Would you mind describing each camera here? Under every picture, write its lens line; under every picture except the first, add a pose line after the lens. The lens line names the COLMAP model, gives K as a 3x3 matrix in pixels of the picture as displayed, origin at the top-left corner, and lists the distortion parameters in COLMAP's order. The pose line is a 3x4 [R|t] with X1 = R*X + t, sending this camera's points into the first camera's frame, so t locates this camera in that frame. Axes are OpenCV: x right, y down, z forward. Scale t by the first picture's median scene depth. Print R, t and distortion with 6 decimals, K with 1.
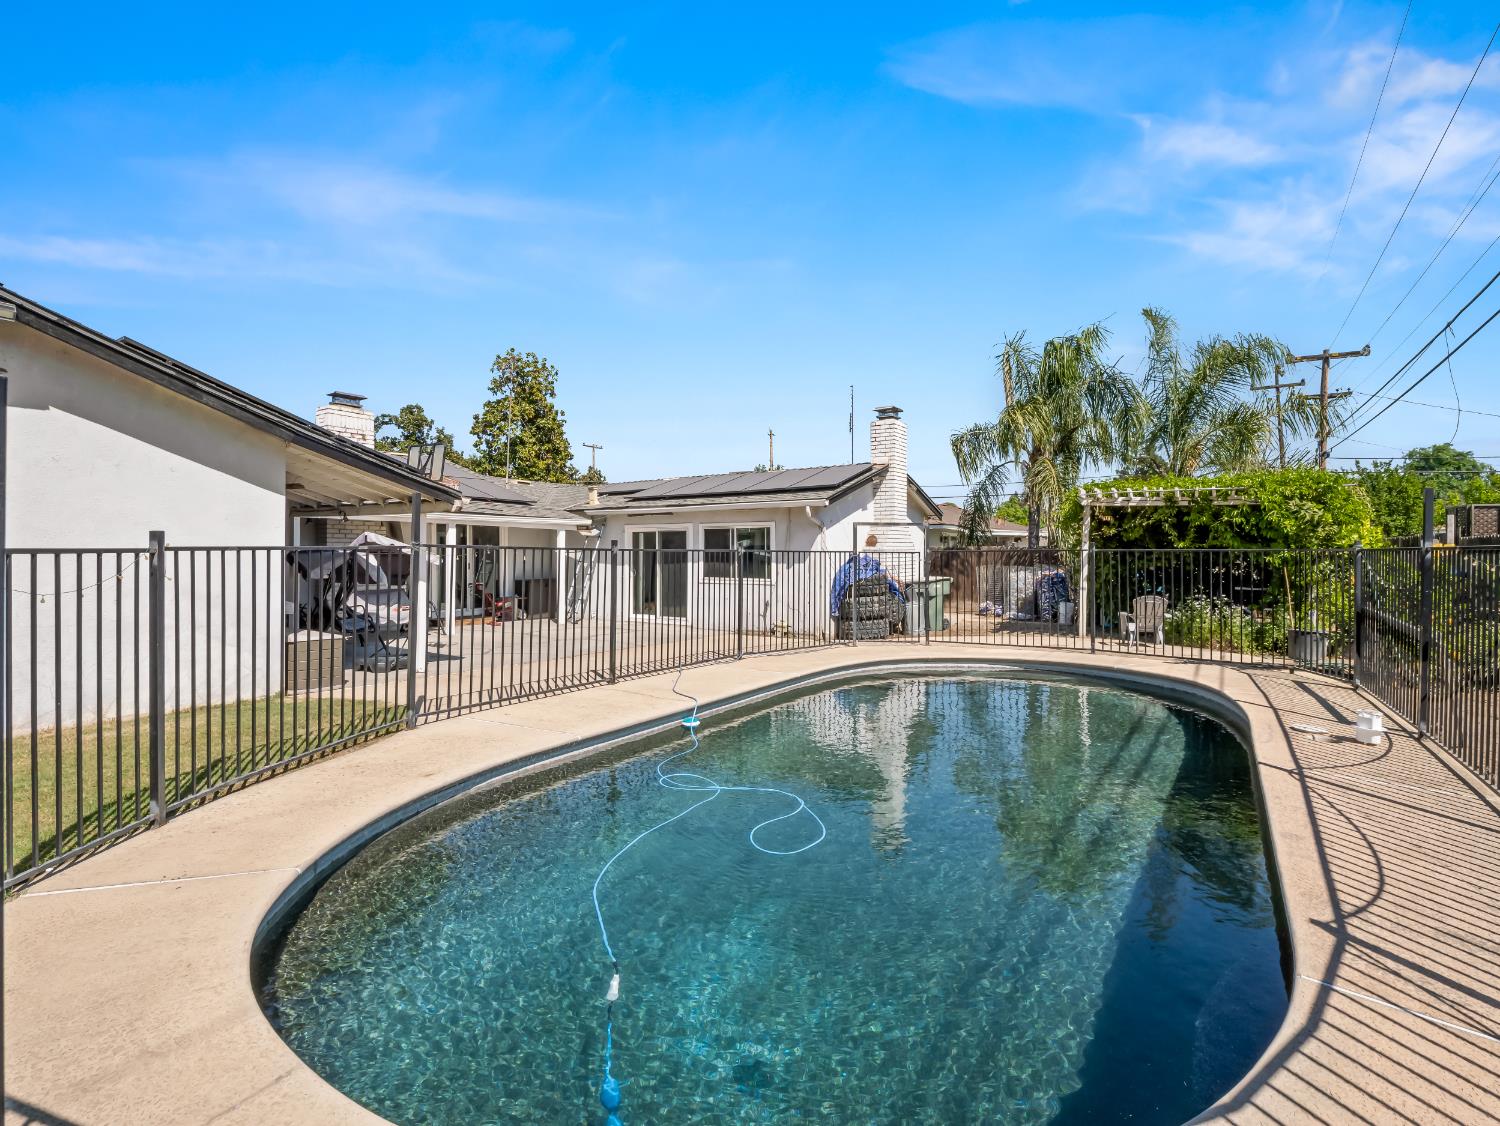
lens RADIAL K [[704.9, 0, 754.8], [0, 704.9, 557.5], [0, 0, 1]] dist [-0.001077, -0.000301]
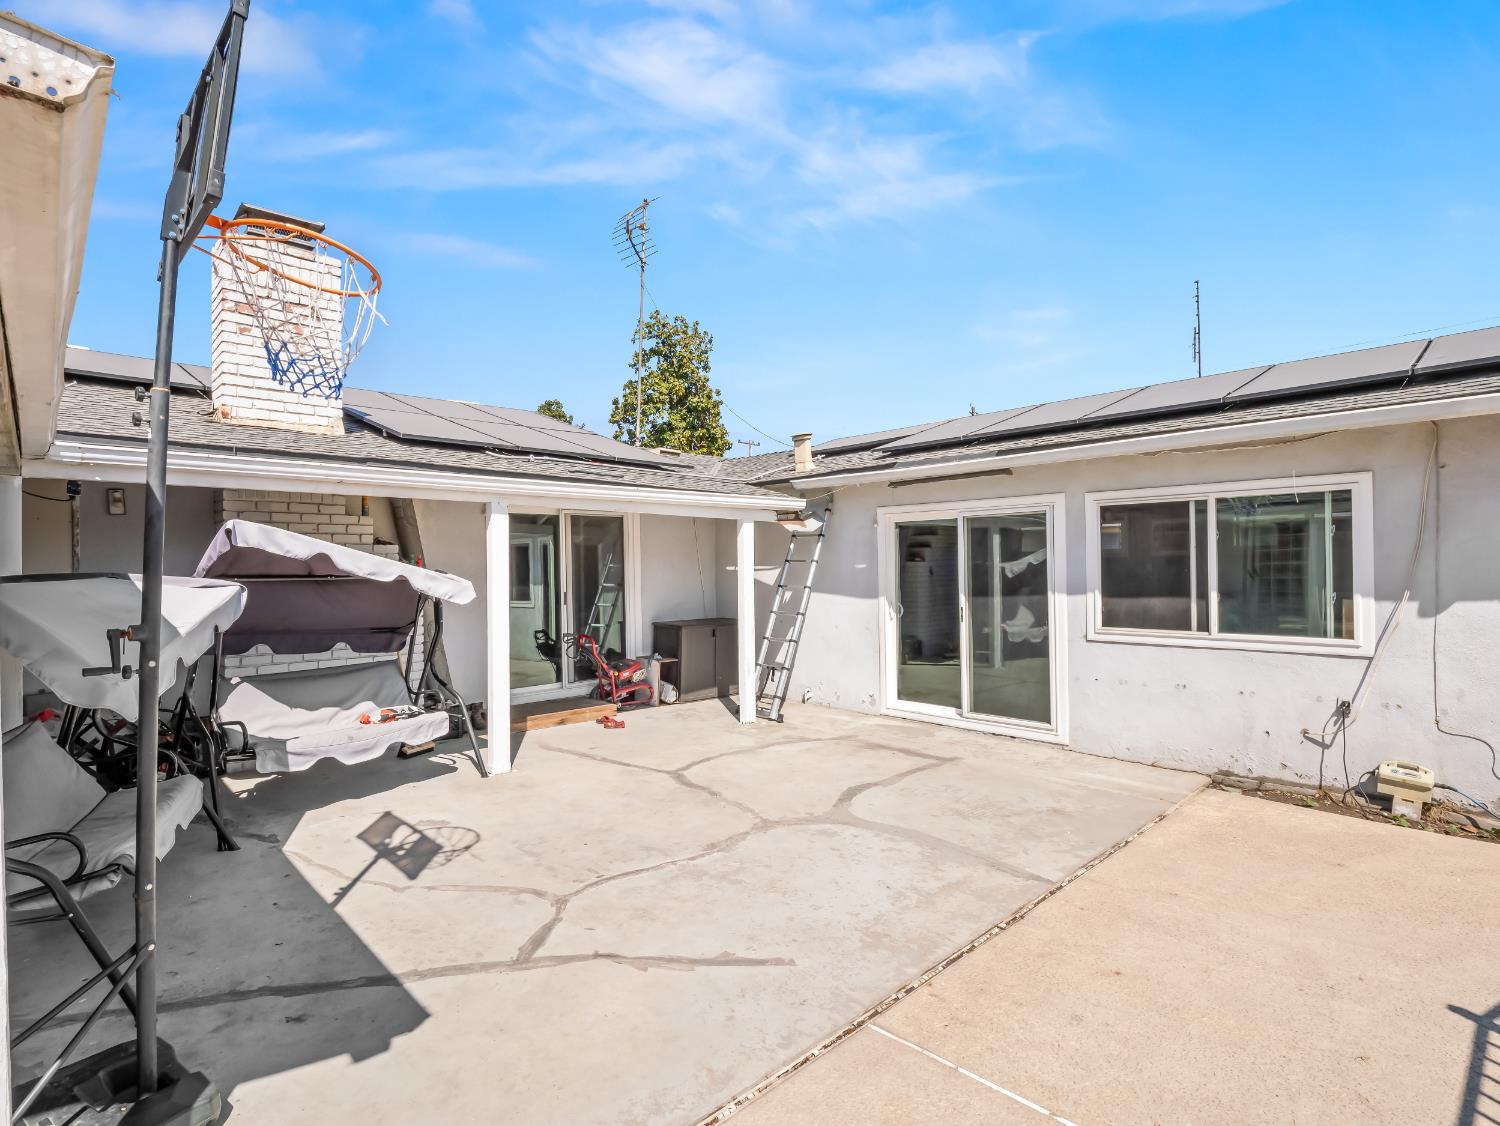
lens RADIAL K [[726.0, 0, 741.9], [0, 726.0, 562.7], [0, 0, 1]] dist [-0.004956, -0.001141]
pose [[0.974719, -0.013794, -0.223007, -0.166813], [0.011408, 0.999863, -0.011981, -0.005670], [0.223142, 0.009134, 0.974743, 0.522454]]
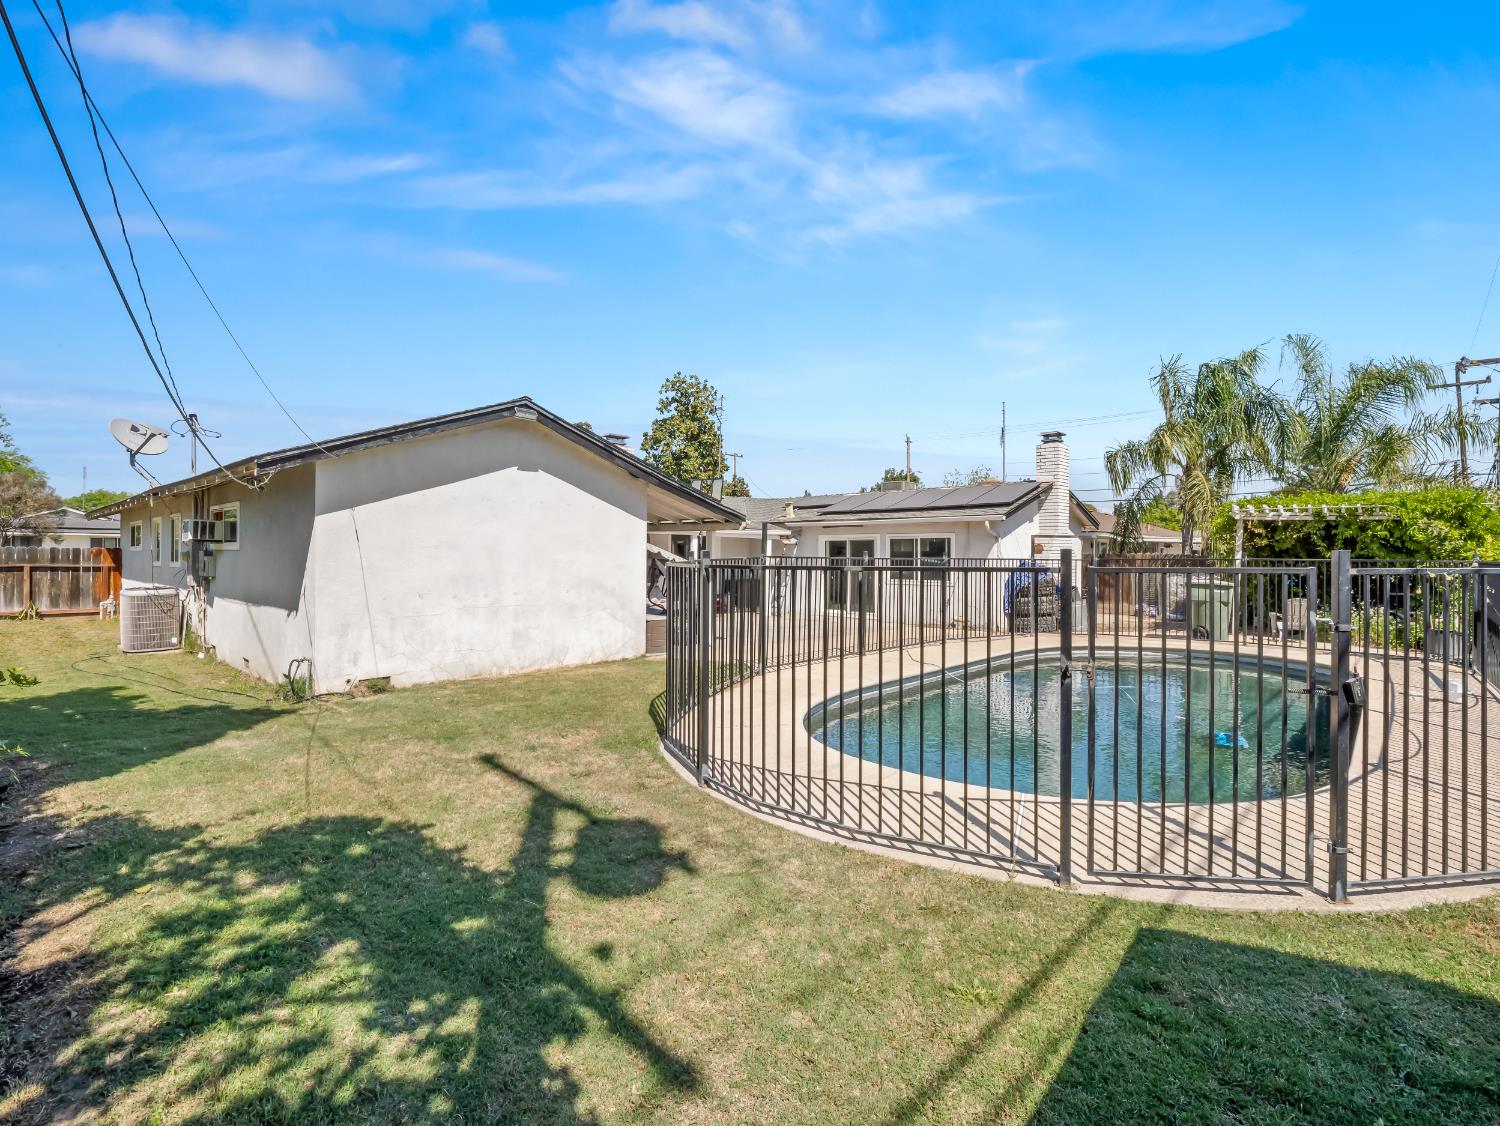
lens RADIAL K [[716.1, 0, 753.1], [0, 716.1, 559.4], [0, 0, 1]] dist [-0.019920, -0.000111]
pose [[0.986514, 0.005267, -0.163590, -0.096518], [-0.005385, 0.999985, -0.000280, -0.003892], [0.163586, 0.001157, 0.986528, -0.213727]]
